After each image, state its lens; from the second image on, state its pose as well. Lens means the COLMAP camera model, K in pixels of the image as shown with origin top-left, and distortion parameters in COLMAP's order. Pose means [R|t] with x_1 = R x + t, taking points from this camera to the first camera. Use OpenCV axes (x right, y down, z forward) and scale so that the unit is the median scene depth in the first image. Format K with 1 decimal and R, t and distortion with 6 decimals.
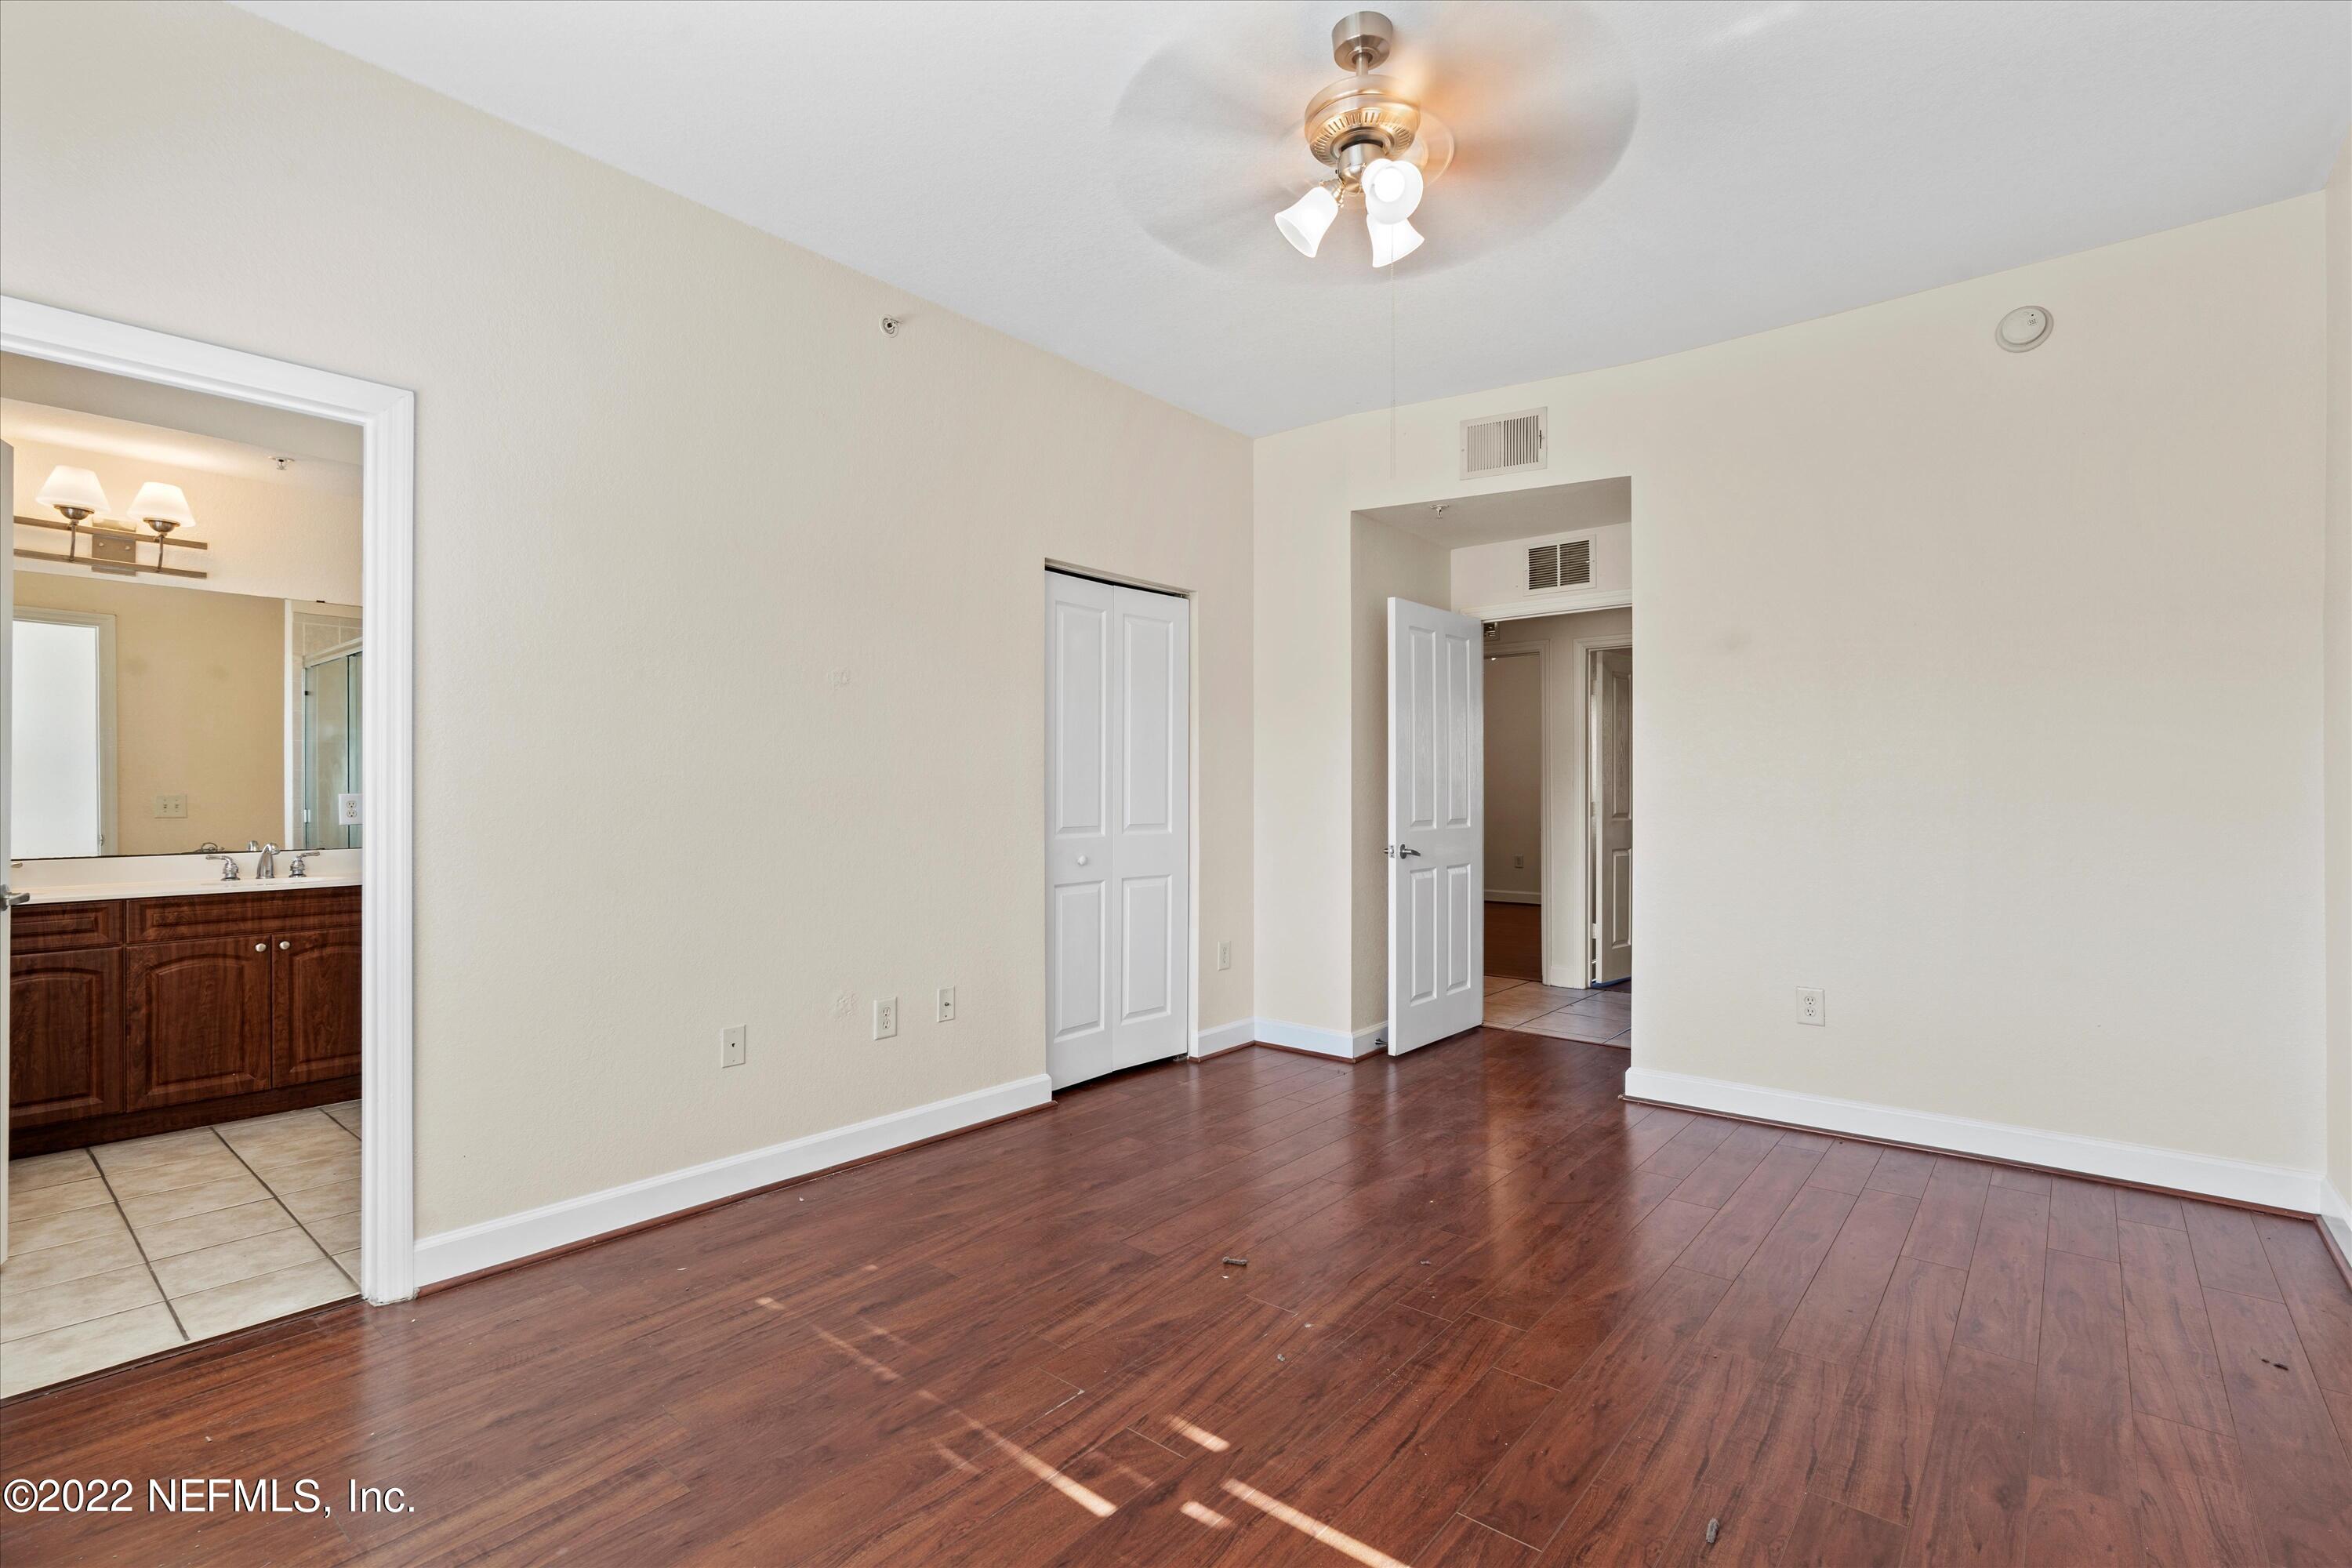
lens RADIAL K [[1060.5, 0, 1158.5], [0, 1060.5, 790.3], [0, 0, 1]] dist [-0.000548, 0.000312]
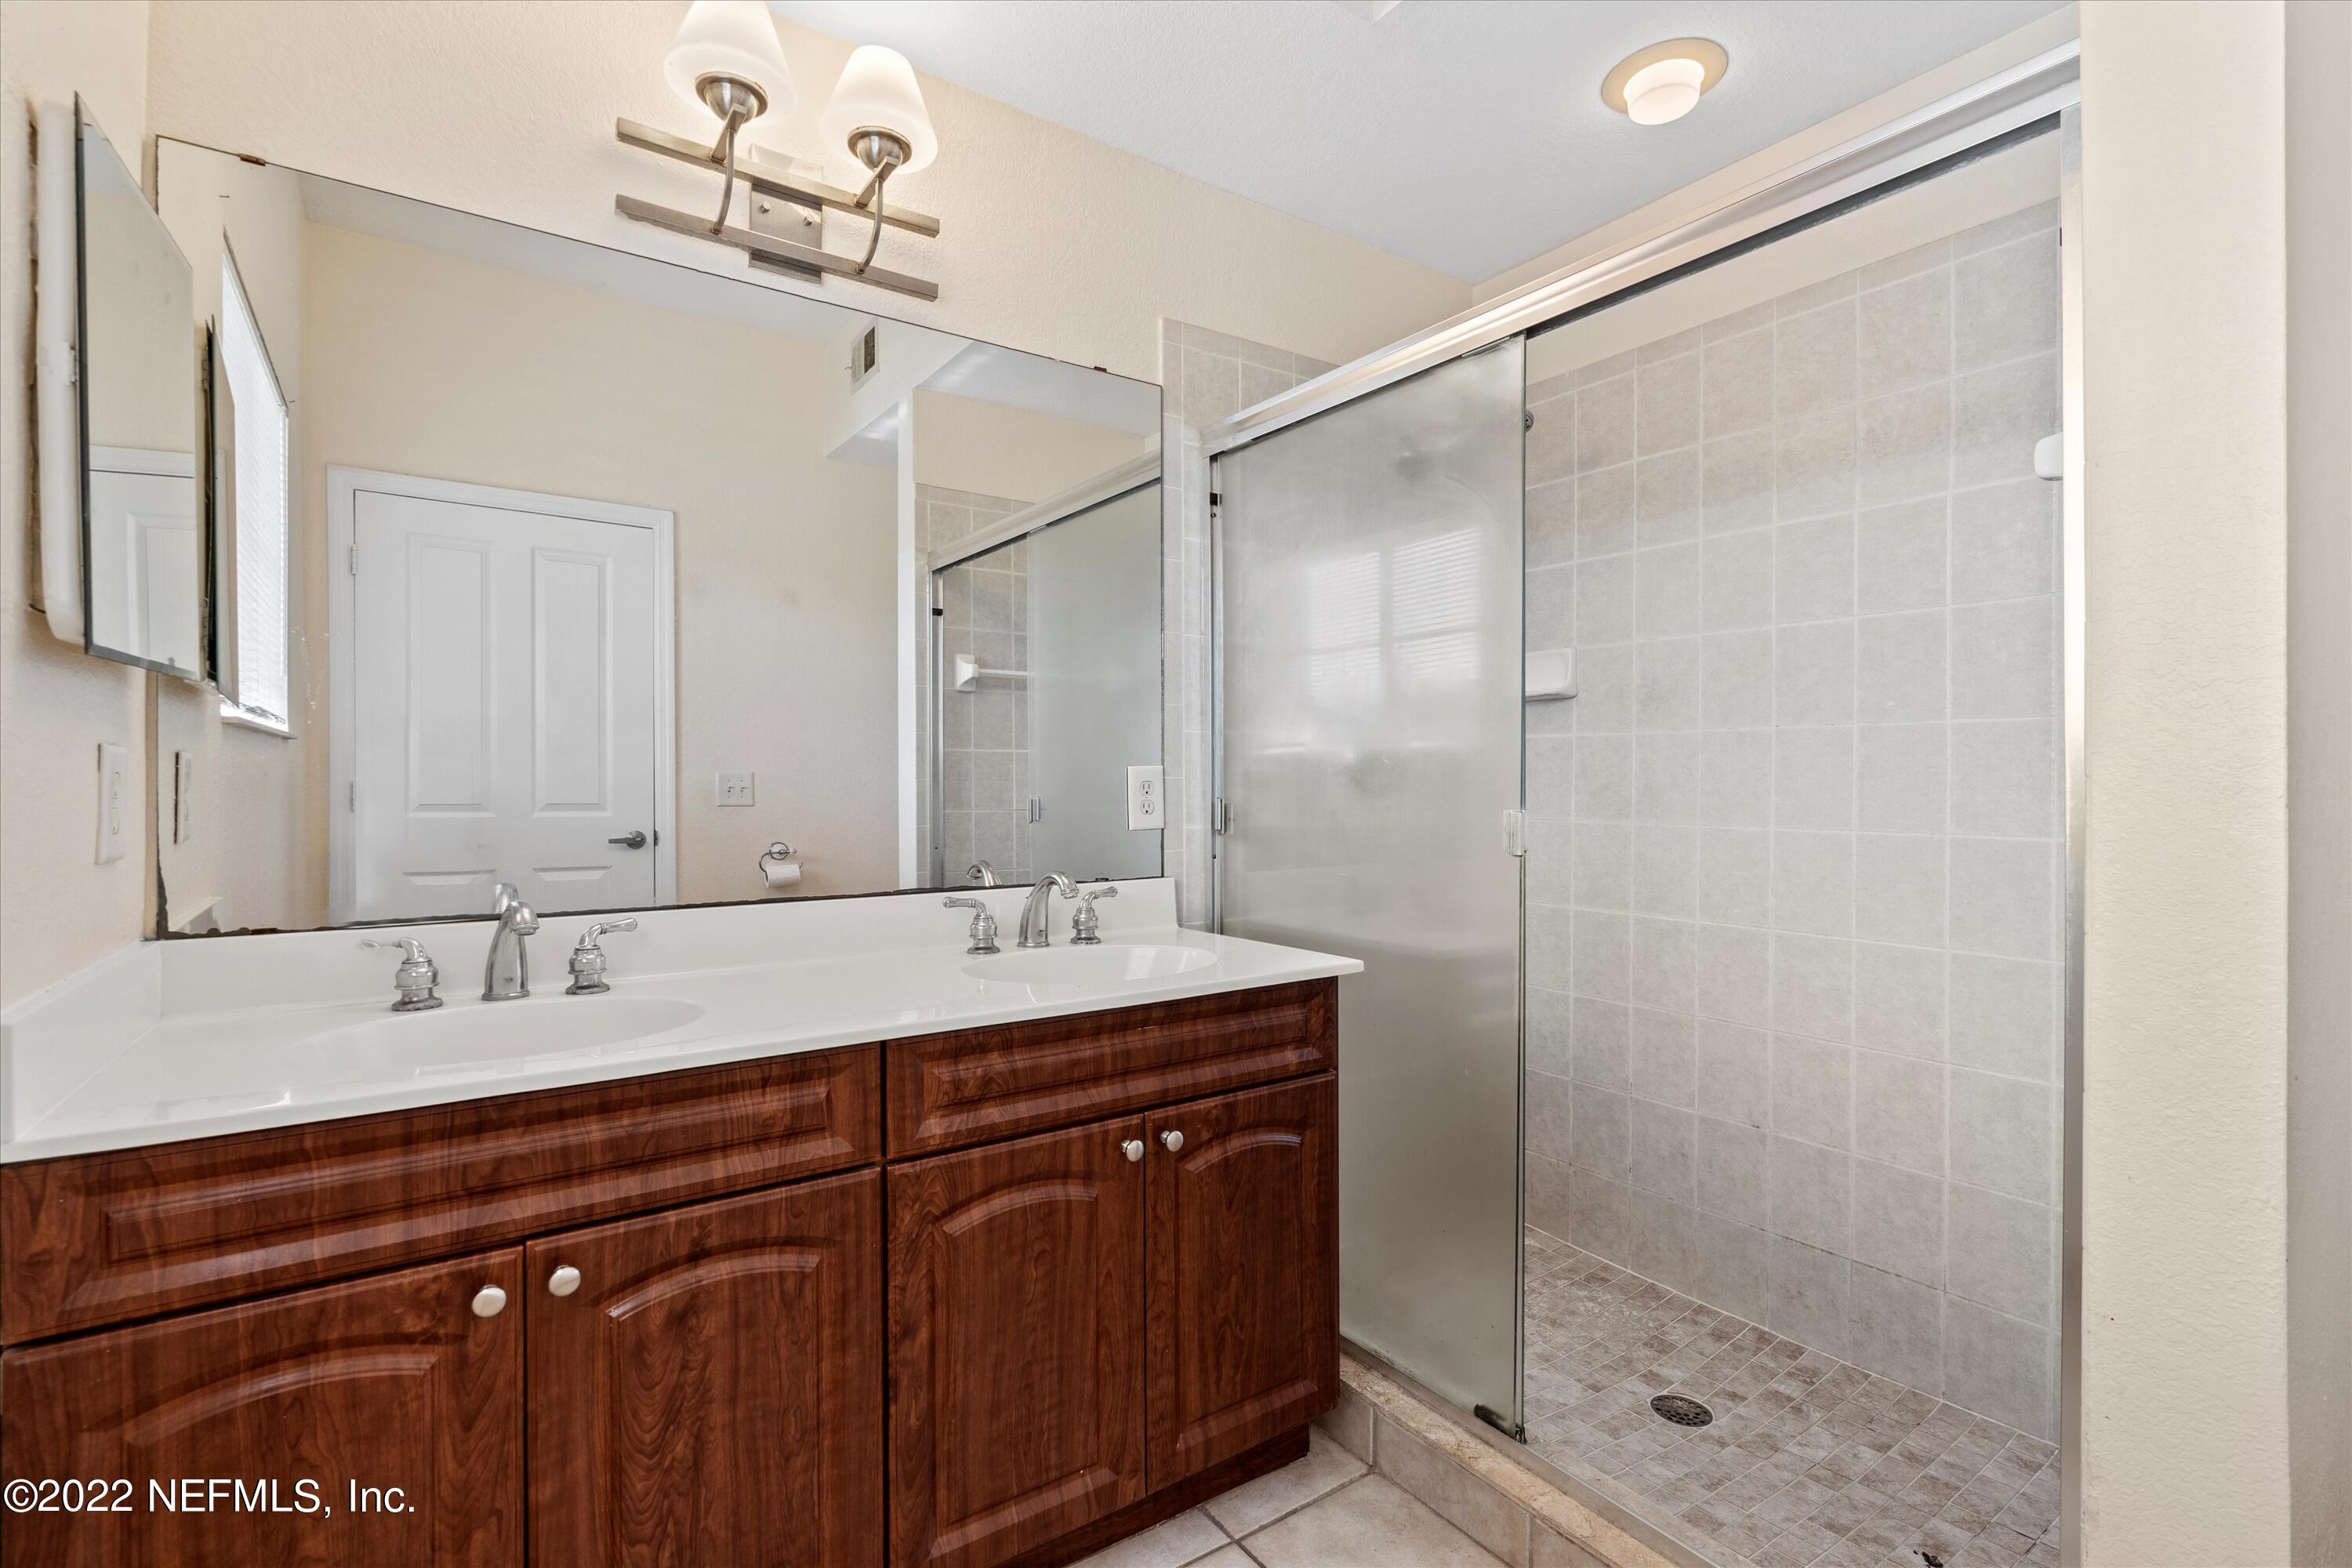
lens RADIAL K [[1060.5, 0, 1183.8], [0, 1060.5, 784.1], [0, 0, 1]] dist [-0.000548, 0.000312]
pose [[0.968071, 0.002560, -0.250662, -0.743103], [-0.001188, 0.999983, 0.005628, 0.009966], [0.250672, -0.005151, 0.968058, 0.634063]]
